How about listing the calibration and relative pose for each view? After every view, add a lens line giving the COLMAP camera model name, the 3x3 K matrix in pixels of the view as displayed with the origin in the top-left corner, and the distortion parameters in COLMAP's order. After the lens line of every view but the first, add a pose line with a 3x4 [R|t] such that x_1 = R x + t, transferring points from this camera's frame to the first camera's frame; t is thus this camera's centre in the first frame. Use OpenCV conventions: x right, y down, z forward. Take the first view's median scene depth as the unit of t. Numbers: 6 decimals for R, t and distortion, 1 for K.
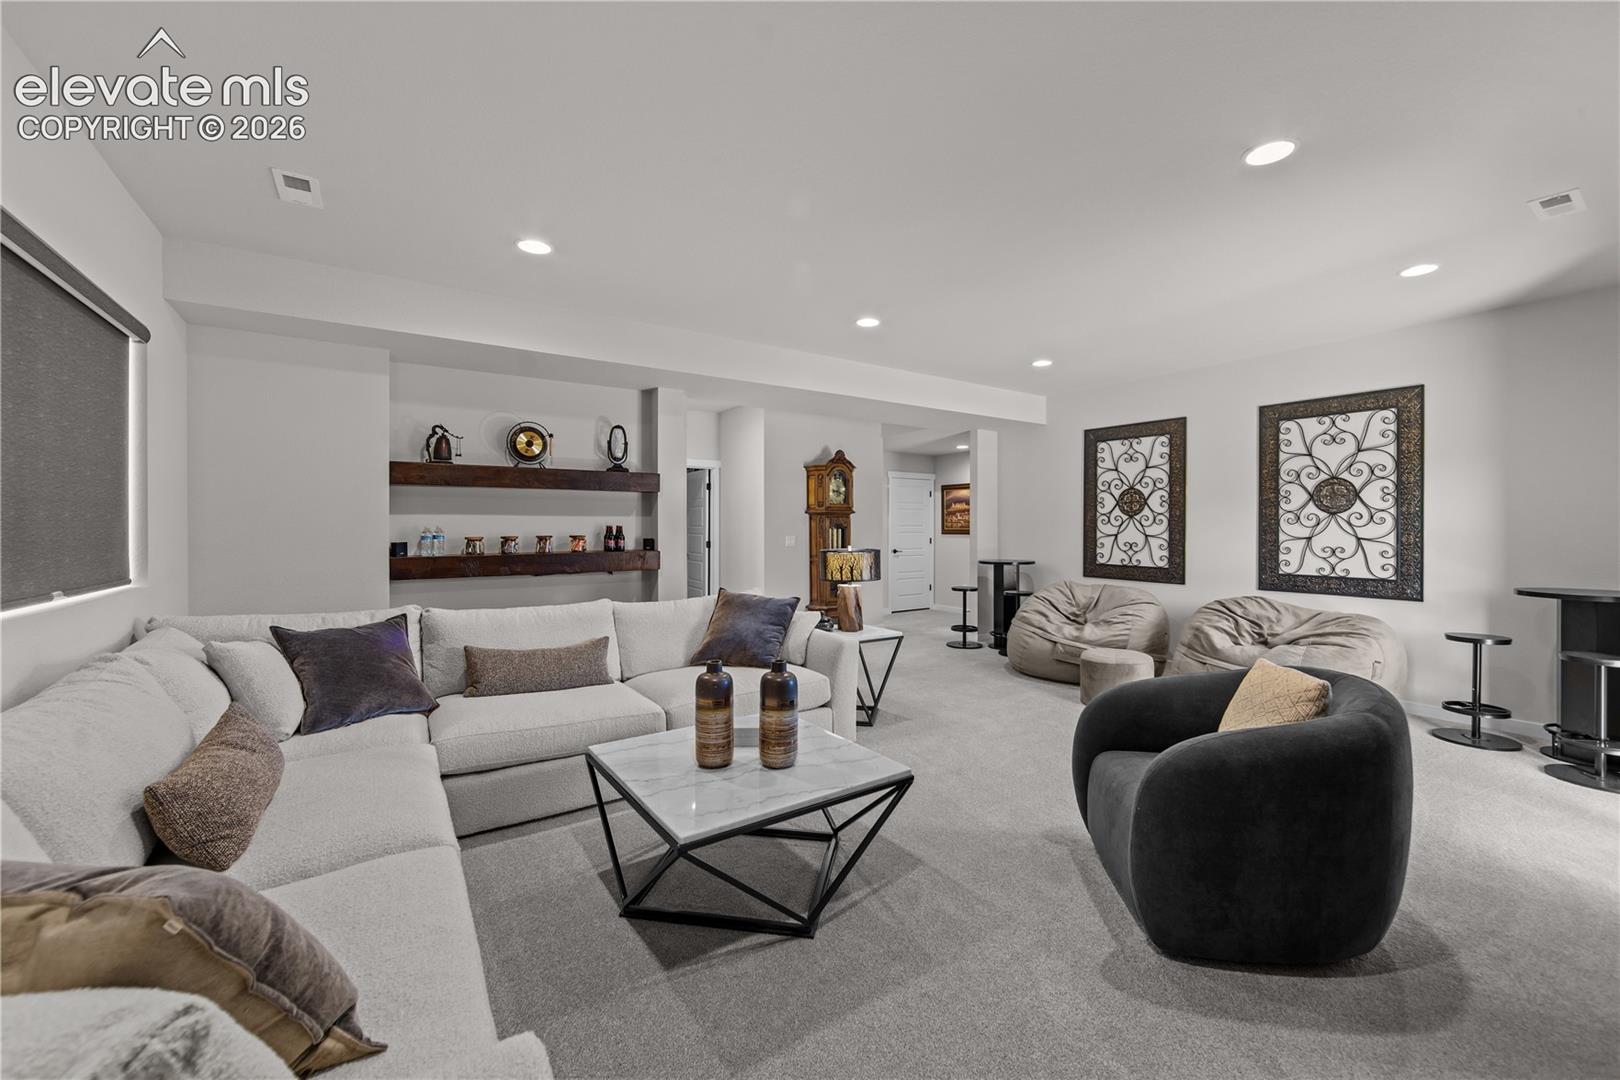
lens RADIAL K [[635.4, 0, 813.5], [0, 635.4, 530.5], [0, 0, 1]] dist [-0.001841, -0.000406]
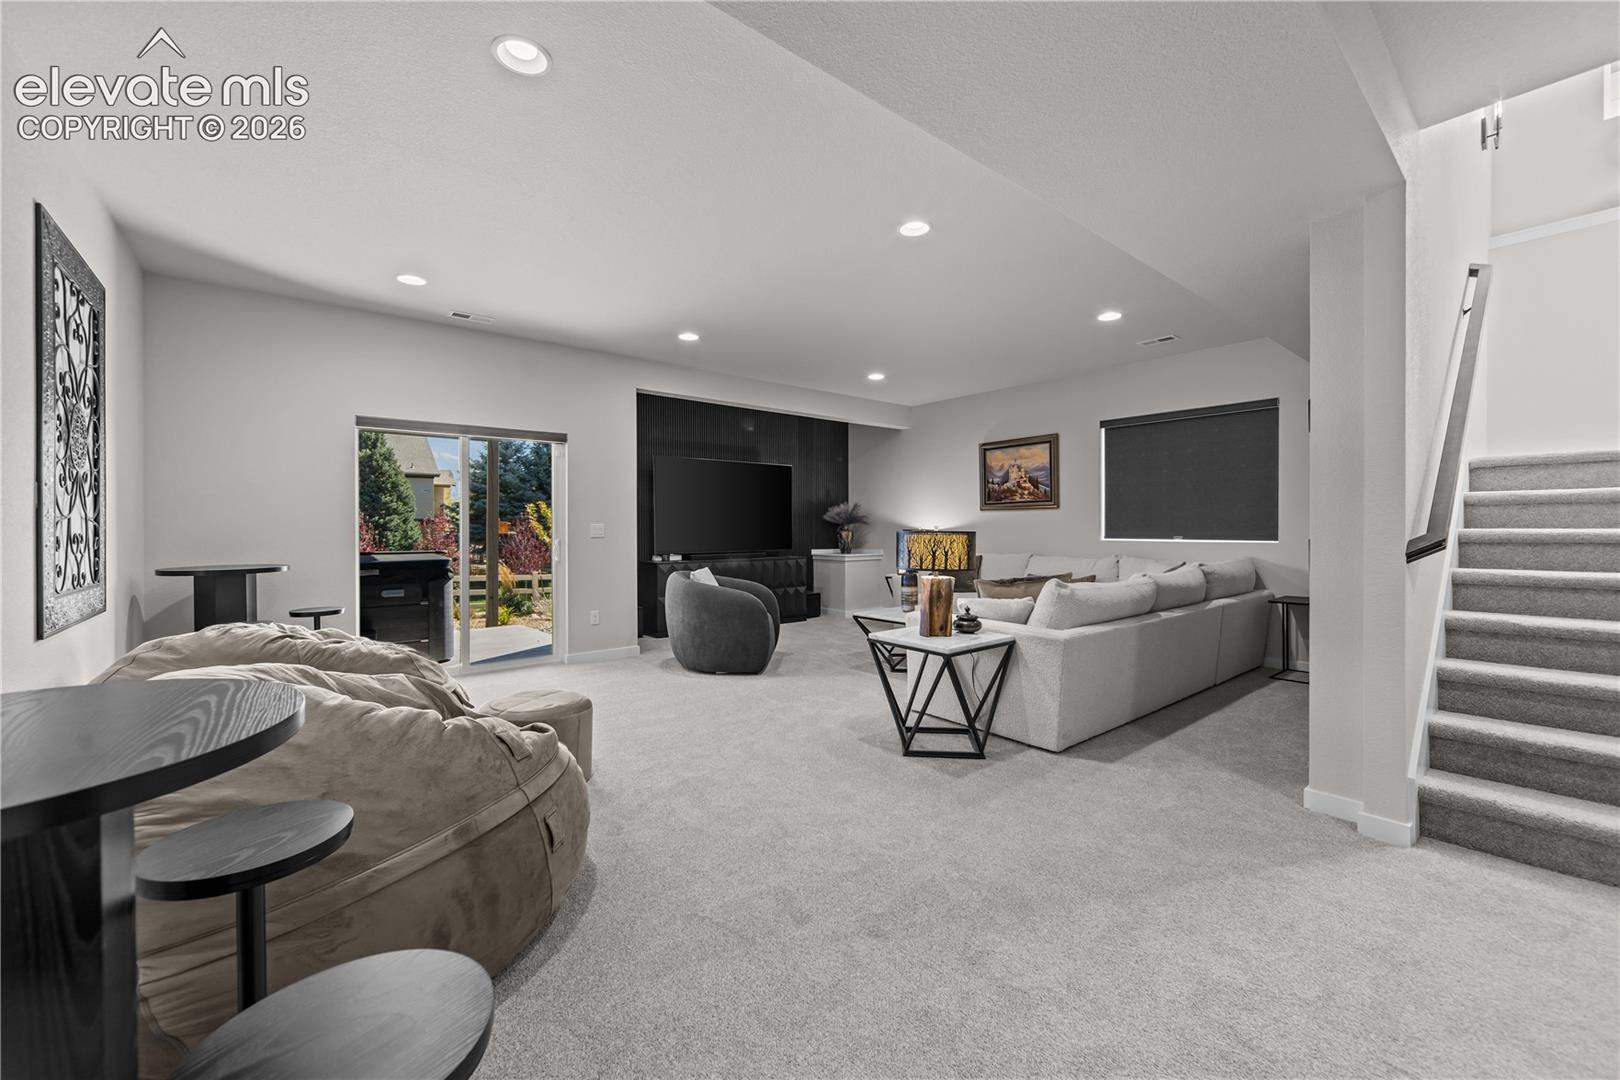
lens RADIAL K [[635.4, 0, 813.5], [0, 635.4, 530.5], [0, 0, 1]] dist [-0.001841, -0.000406]
pose [[-0.996719, -0.012709, -0.079934, 0.187002], [-0.012689, 0.999919, -0.000749, 0.011710], [0.079937, 0.000267, -0.996800, 1.320302]]
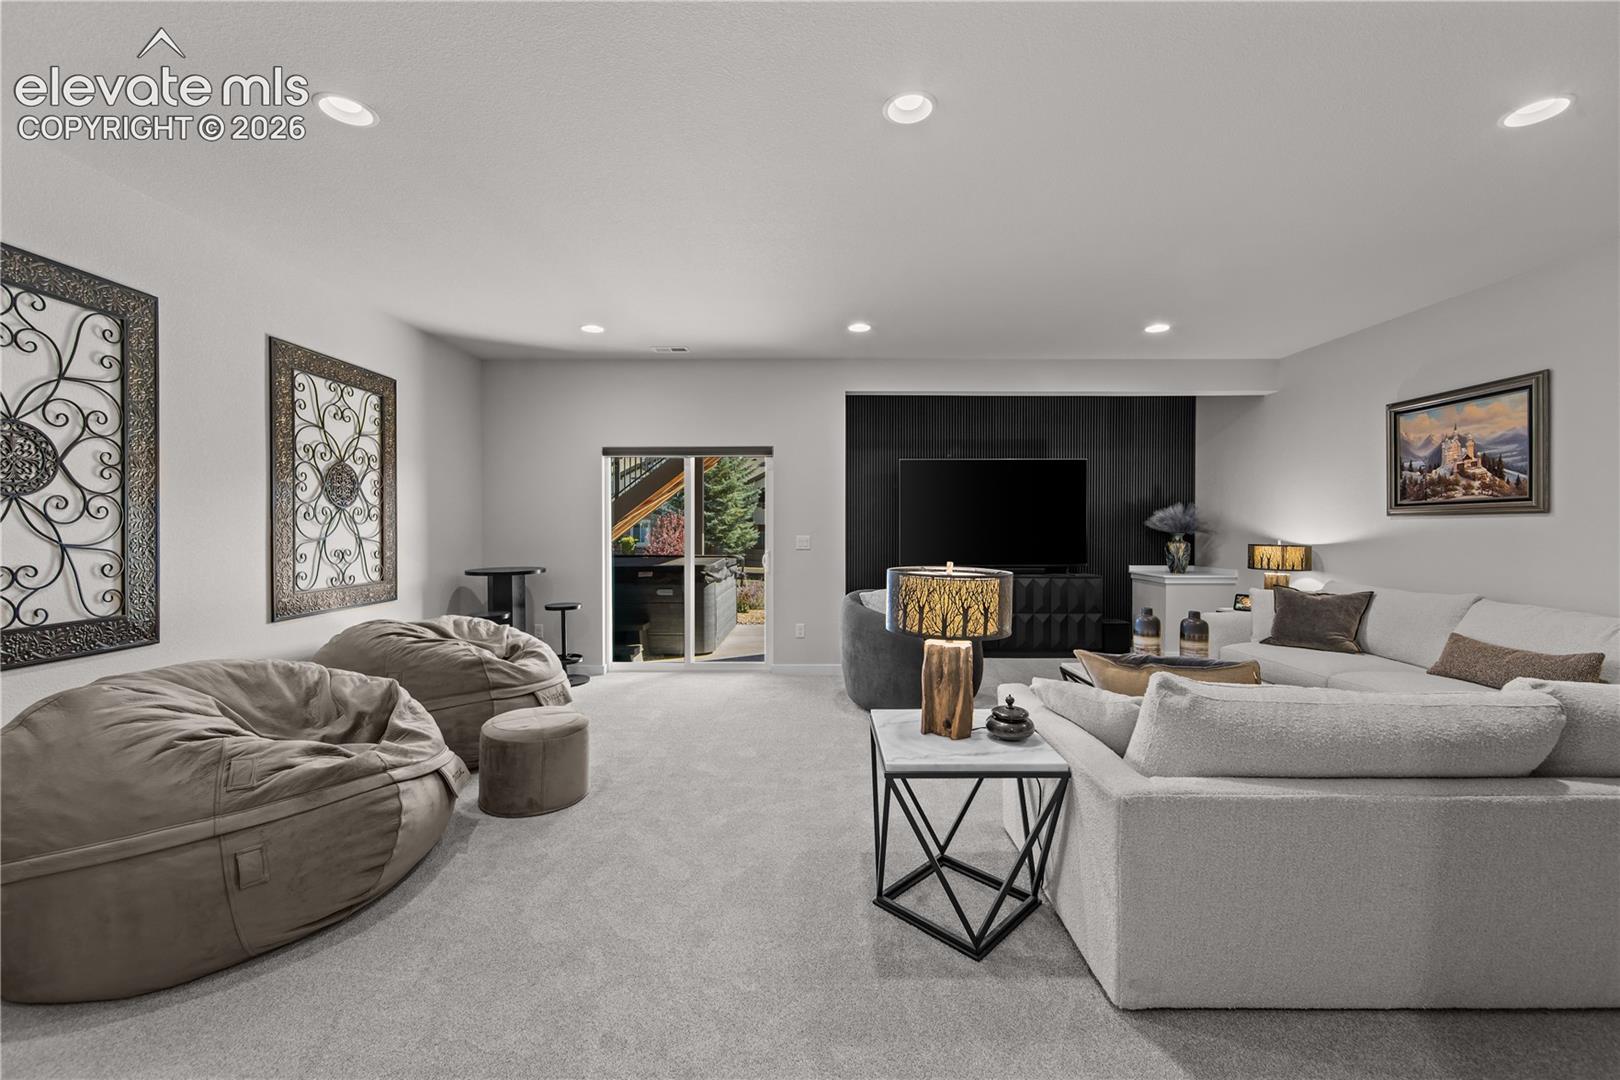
lens RADIAL K [[635.4, 0, 813.5], [0, 635.4, 530.5], [0, 0, 1]] dist [-0.001841, -0.000406]
pose [[-0.818500, -0.021043, 0.574122, -0.104250], [-0.014784, 0.999770, 0.015567, -0.016041], [-0.574317, 0.004254, -0.818622, 1.110423]]
